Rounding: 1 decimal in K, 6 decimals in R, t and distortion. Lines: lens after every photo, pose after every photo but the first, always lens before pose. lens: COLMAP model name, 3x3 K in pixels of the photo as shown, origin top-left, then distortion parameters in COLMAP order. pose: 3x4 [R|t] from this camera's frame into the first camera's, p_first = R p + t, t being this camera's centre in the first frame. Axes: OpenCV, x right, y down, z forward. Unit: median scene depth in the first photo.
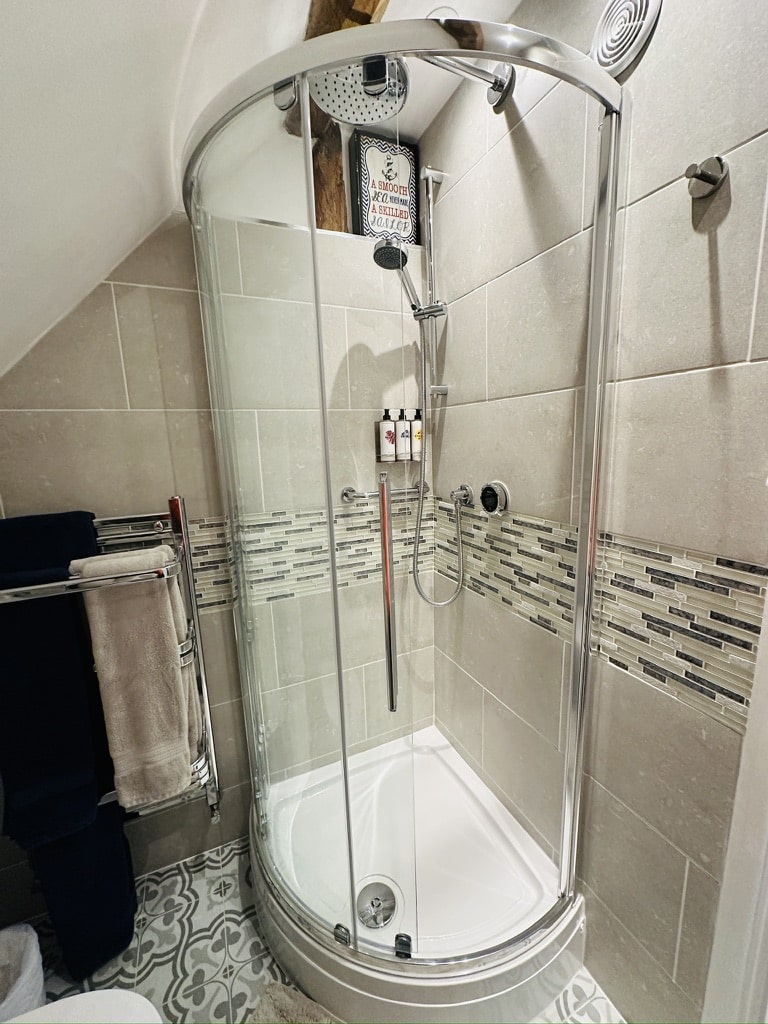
lens RADIAL K [[414.6, 0, 382.9], [0, 414.6, 513.7], [0, 0, 1]] dist [-0.001786, 0.000380]
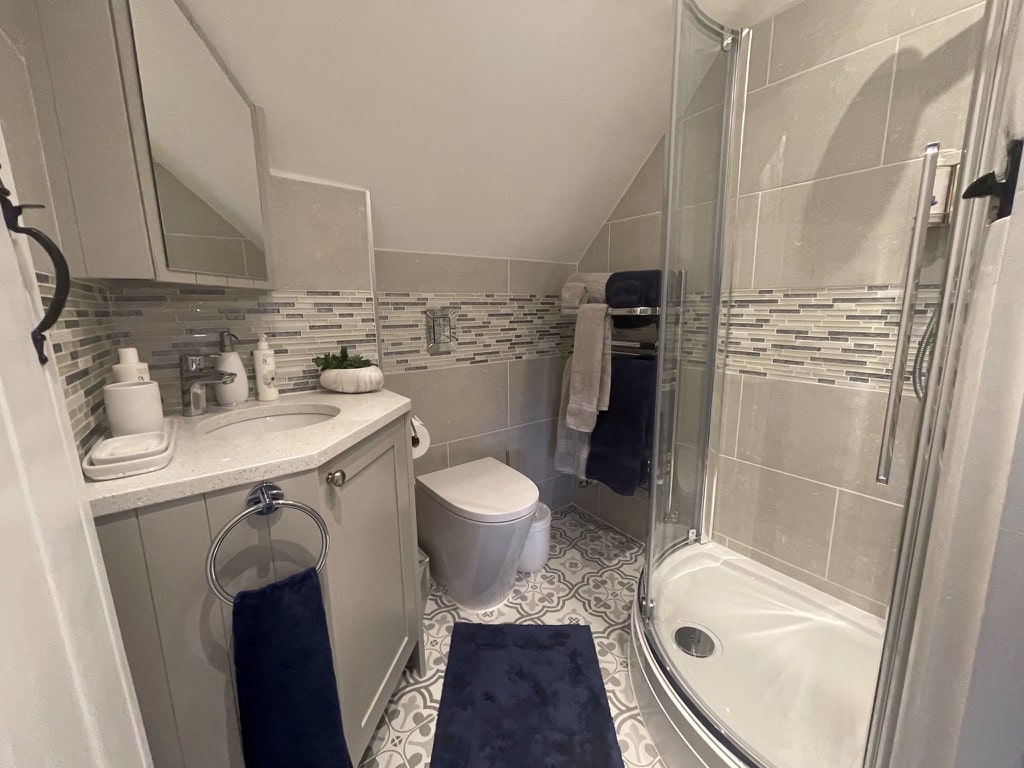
lens RADIAL K [[415.1, 0, 509.1], [0, 415.1, 382.9], [0, 0, 1]] dist [-0.001486, -0.000127]
pose [[0.210998, 0.209510, -0.954770, 0.645547], [-0.177862, 0.968683, 0.173257, 0.153790], [0.961169, 0.133260, 0.241654, 0.149673]]
